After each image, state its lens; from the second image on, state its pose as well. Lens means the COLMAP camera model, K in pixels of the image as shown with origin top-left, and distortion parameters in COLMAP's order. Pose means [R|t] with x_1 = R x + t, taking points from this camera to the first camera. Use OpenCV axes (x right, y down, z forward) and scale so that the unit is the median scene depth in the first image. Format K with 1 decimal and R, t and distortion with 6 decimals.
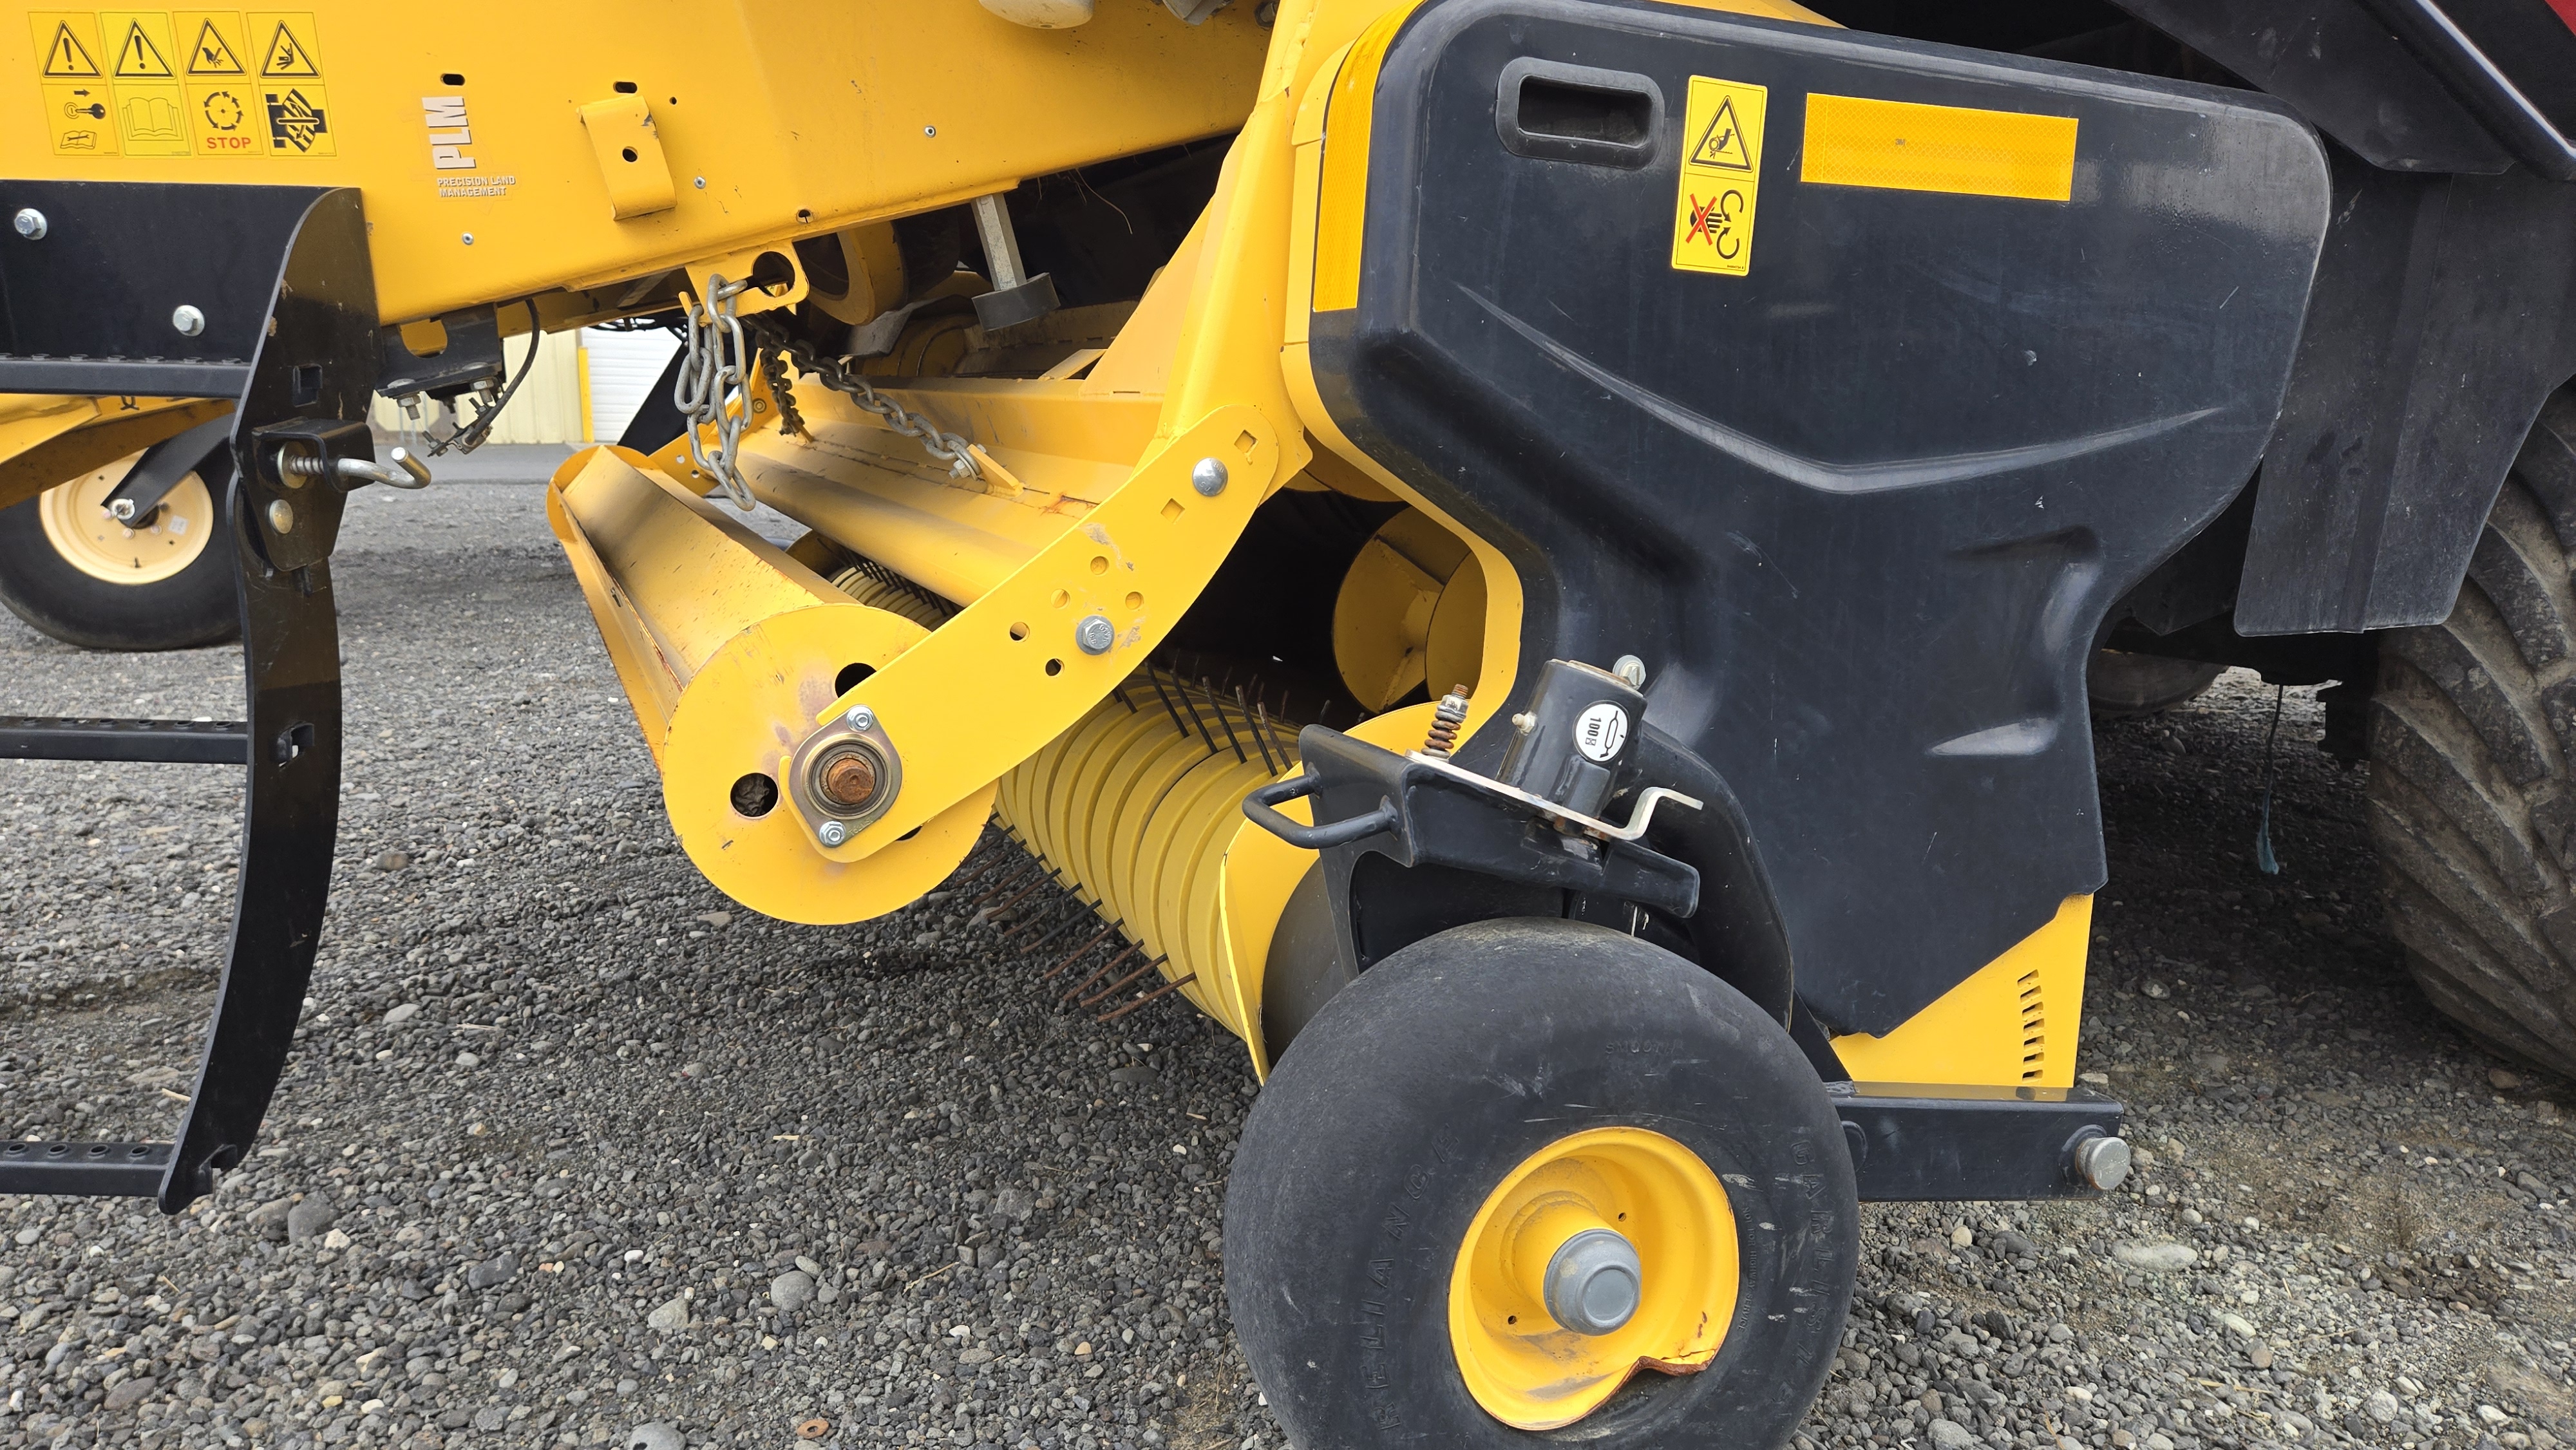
lens RADIAL K [[1703.1, 0, 1234.3], [0, 1703.1, 732.9], [0, 0, 1]] dist [0.098900, -0.085646]
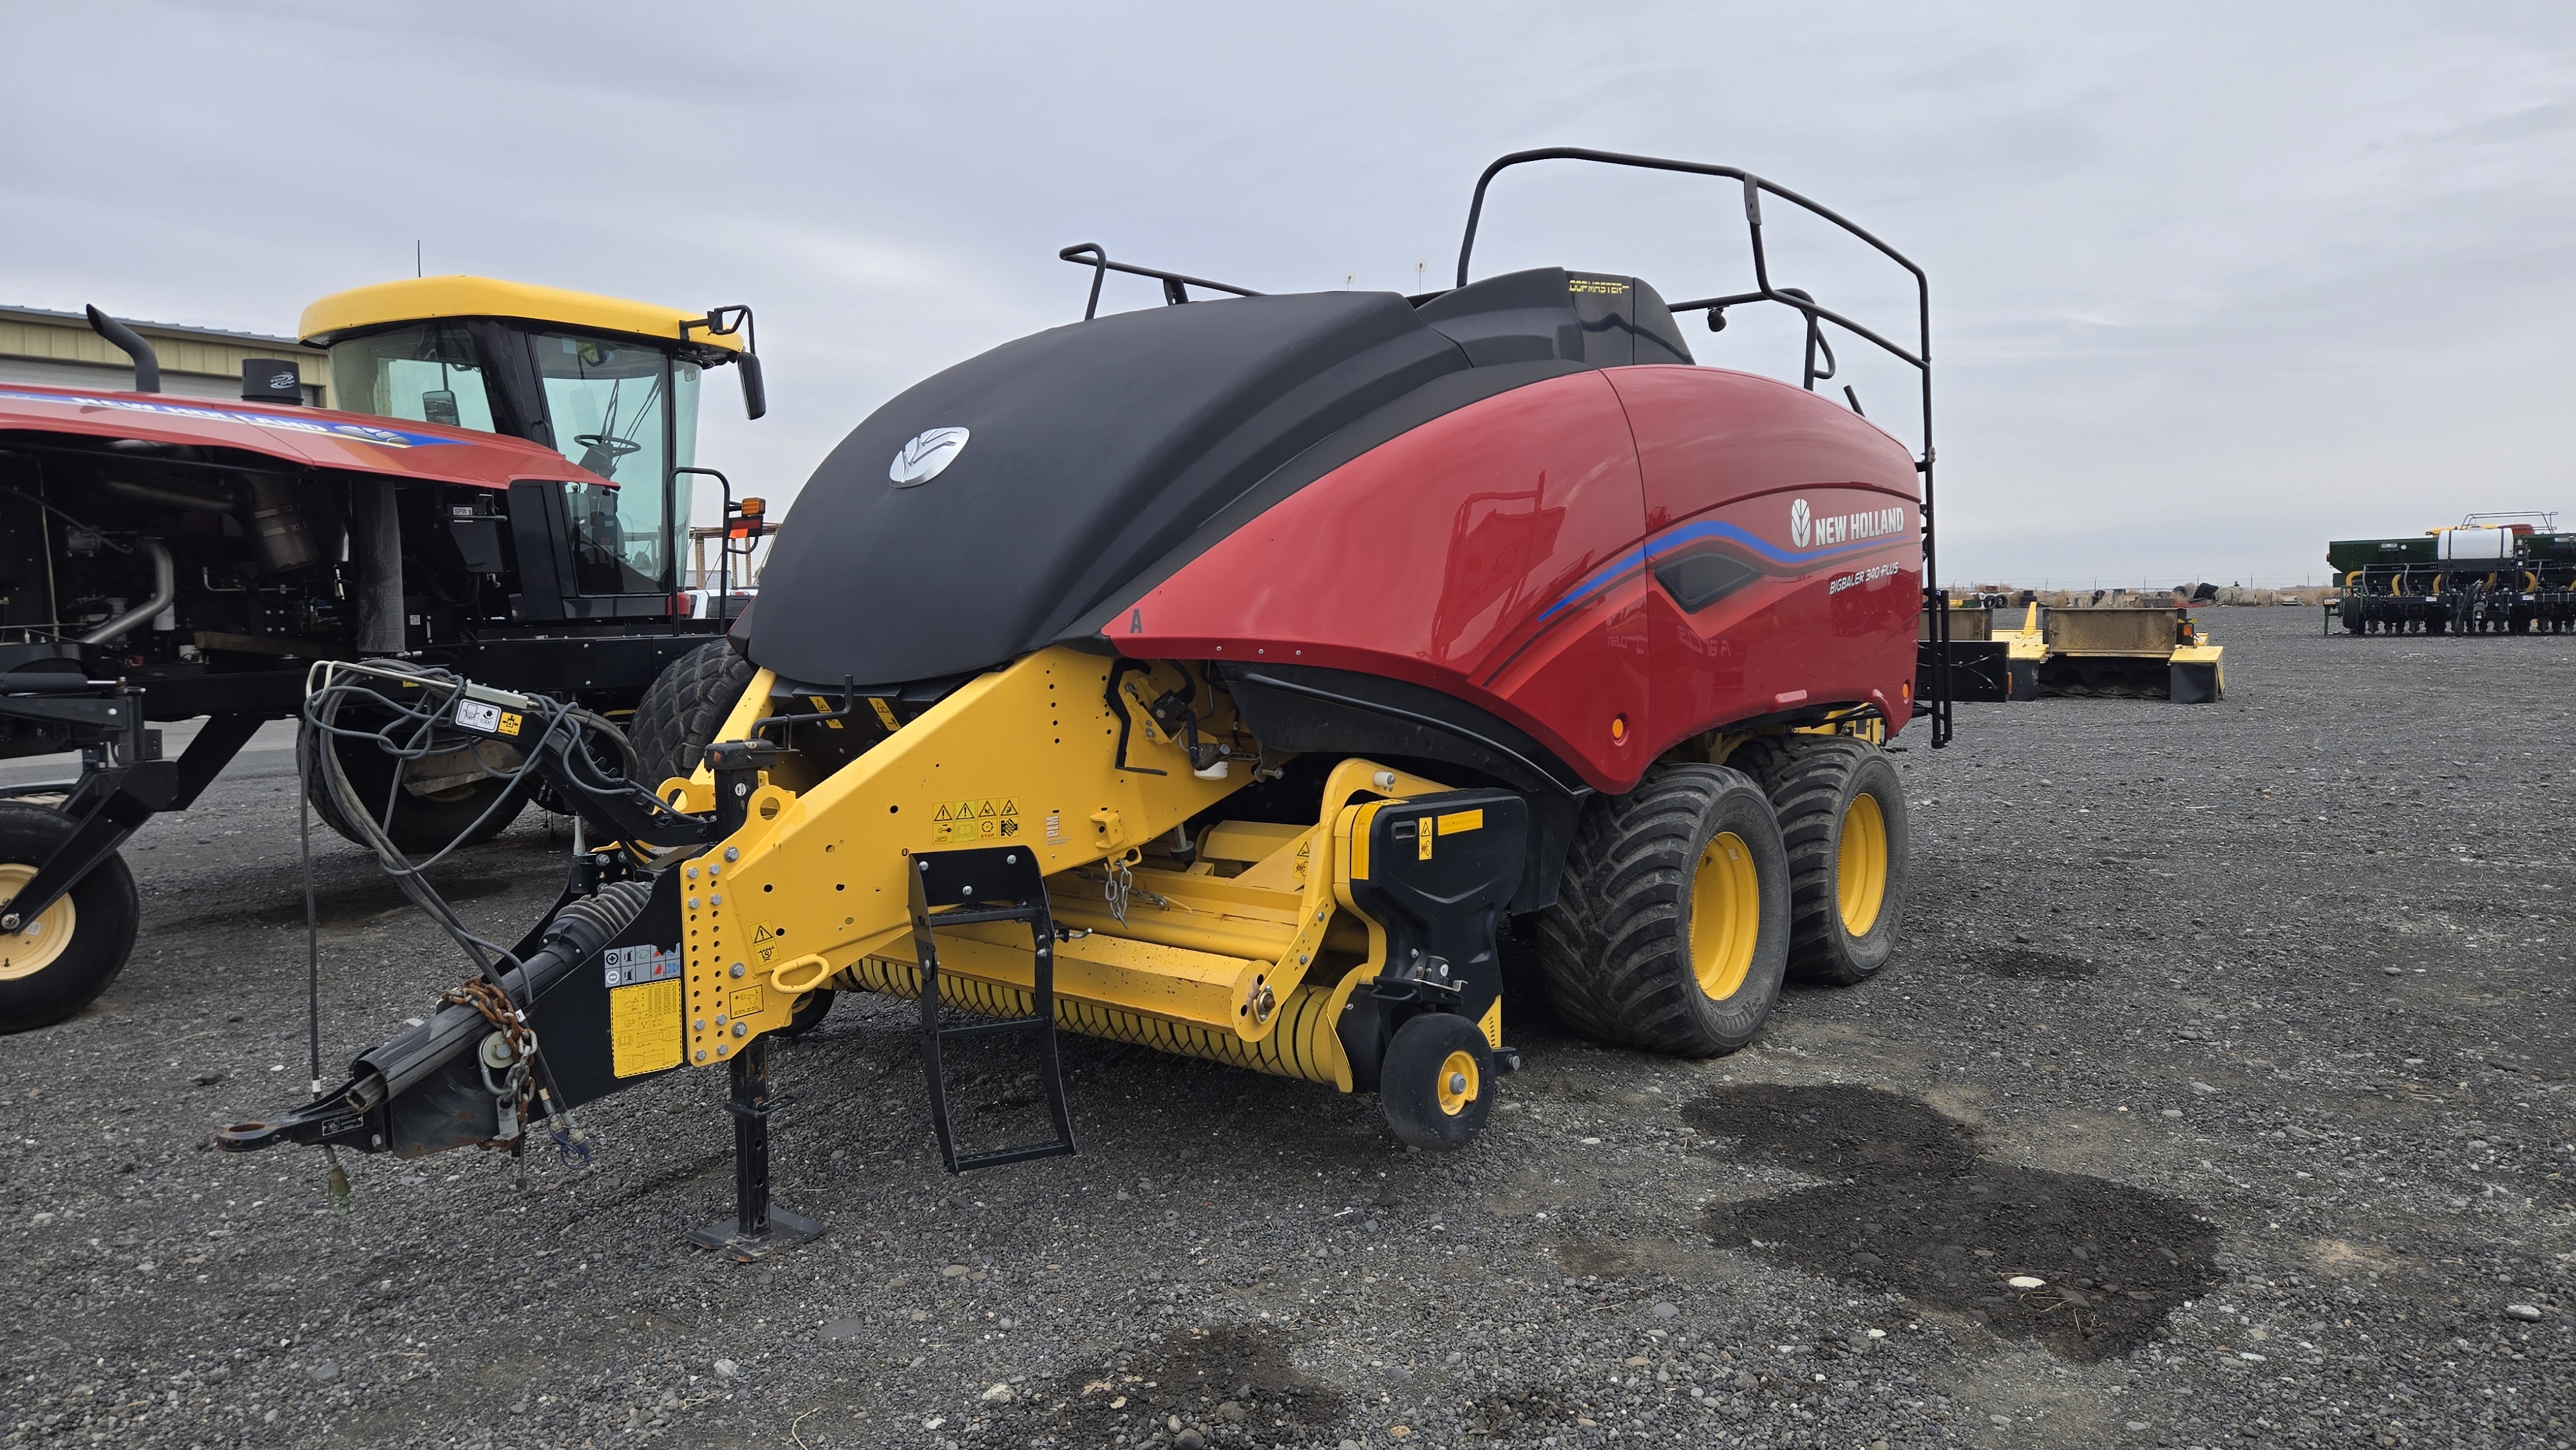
lens RADIAL K [[1703.1, 0, 1234.3], [0, 1703.1, 732.9], [0, 0, 1]] dist [0.098900, -0.085646]
pose [[0.887295, -0.061018, 0.457148, -1.607539], [0.113729, 0.989548, -0.088661, -0.197051], [-0.446959, 0.130659, 0.884961, -2.013849]]
